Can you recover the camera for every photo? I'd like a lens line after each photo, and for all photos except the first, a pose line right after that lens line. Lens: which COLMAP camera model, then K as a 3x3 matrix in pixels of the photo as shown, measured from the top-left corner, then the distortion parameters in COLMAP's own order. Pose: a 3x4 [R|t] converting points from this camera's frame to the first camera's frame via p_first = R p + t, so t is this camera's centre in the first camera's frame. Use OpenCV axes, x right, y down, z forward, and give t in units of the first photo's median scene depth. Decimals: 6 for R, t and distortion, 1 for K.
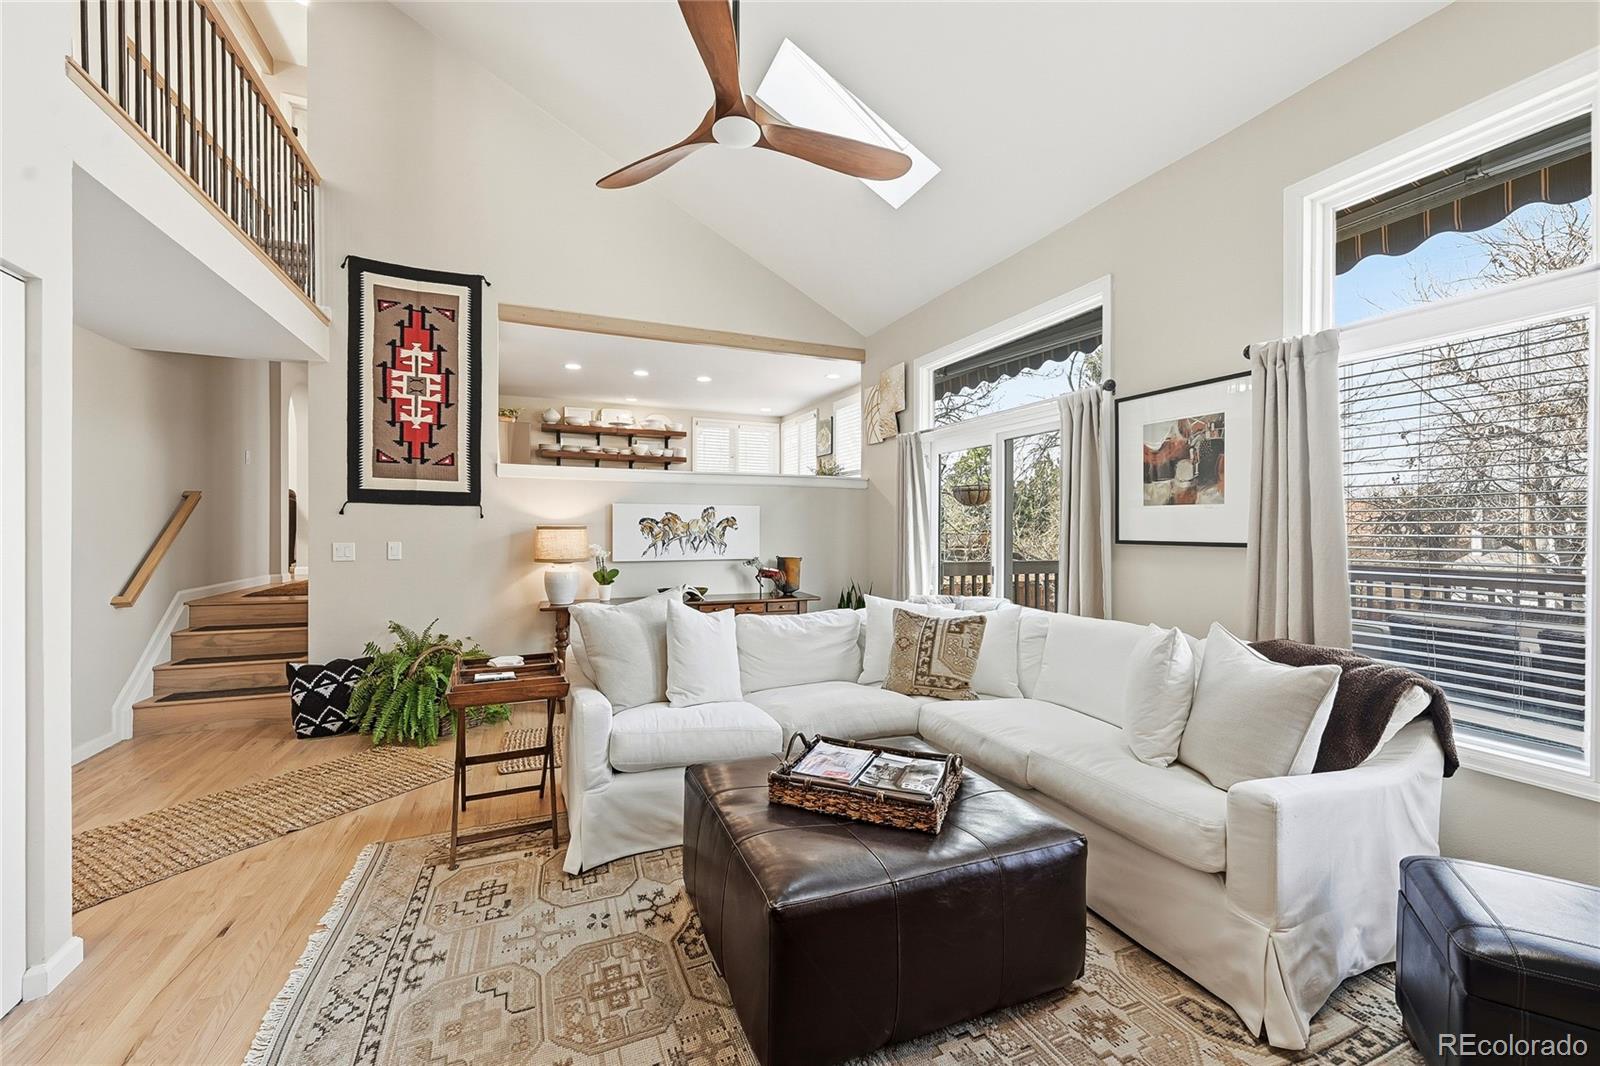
lens RADIAL K [[635.7, 0, 800.0], [0, 635.7, 533.0], [0, 0, 1]] dist [0.001170, 0.000288]
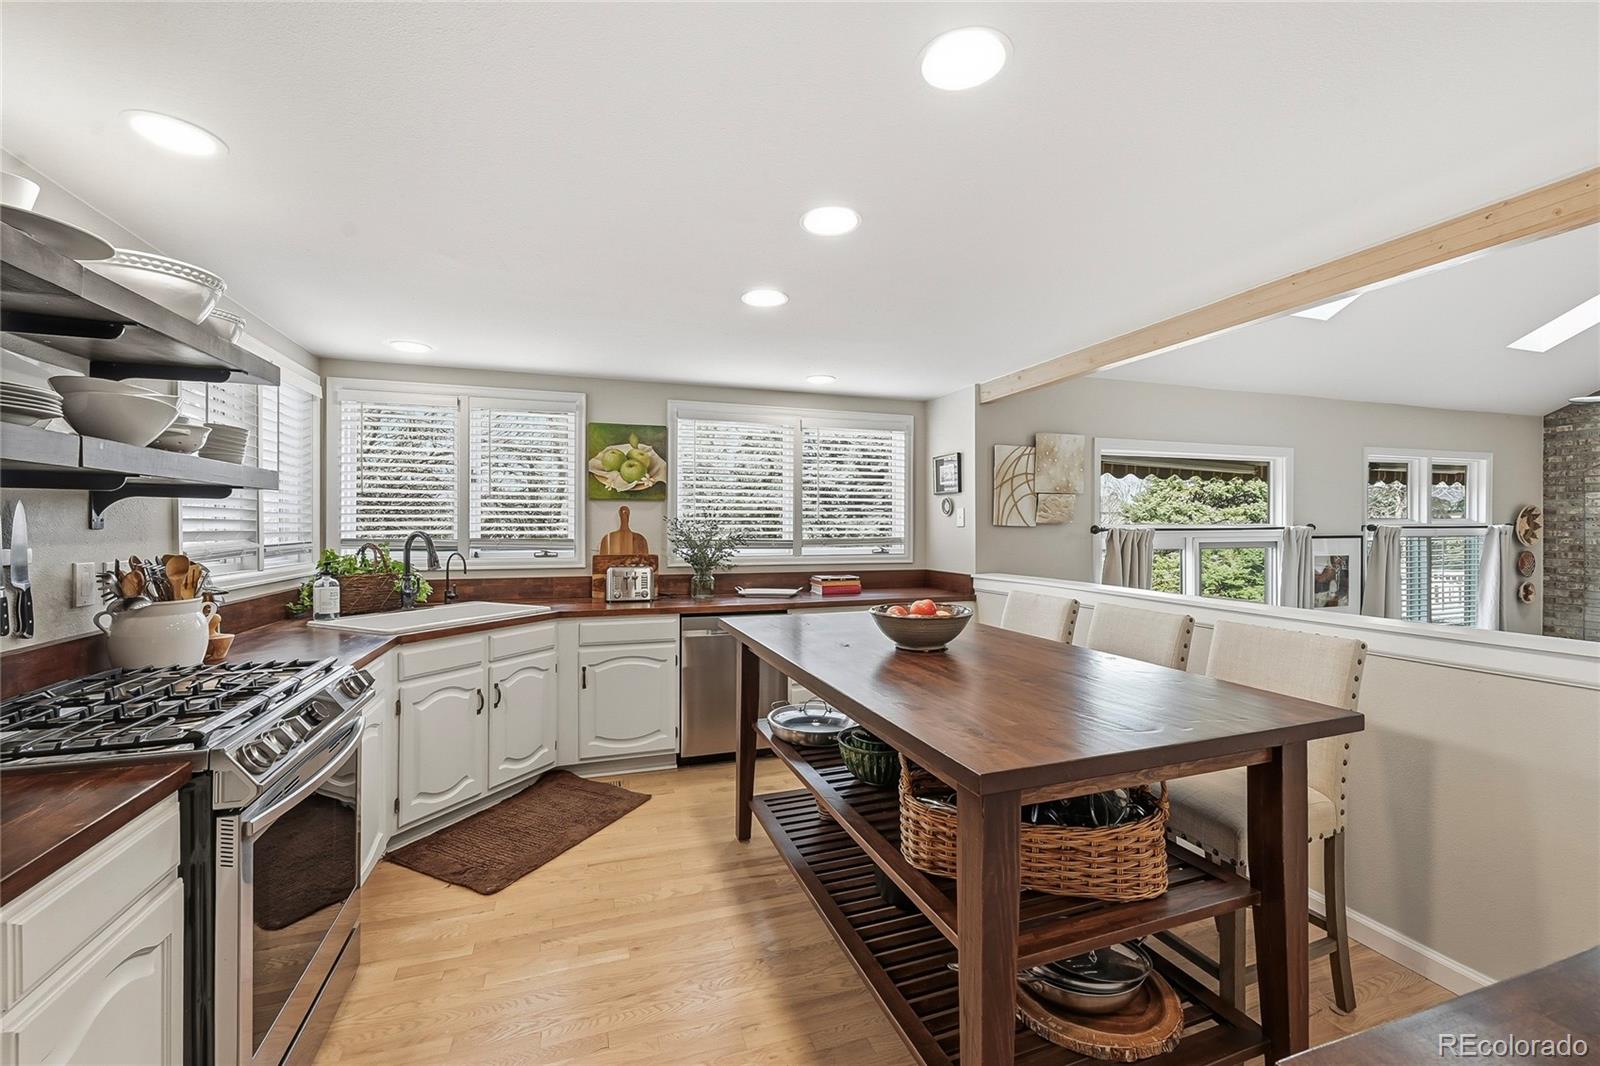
lens RADIAL K [[671.0, 0, 828.9], [0, 671.0, 530.6], [0, 0, 1]] dist [0.000672, 0.000297]
pose [[0.044326, -0.002266, 0.999015, -1.248335], [0.002778, 0.999994, 0.002145, -0.258185], [-0.999013, 0.002680, 0.044332, 2.295929]]
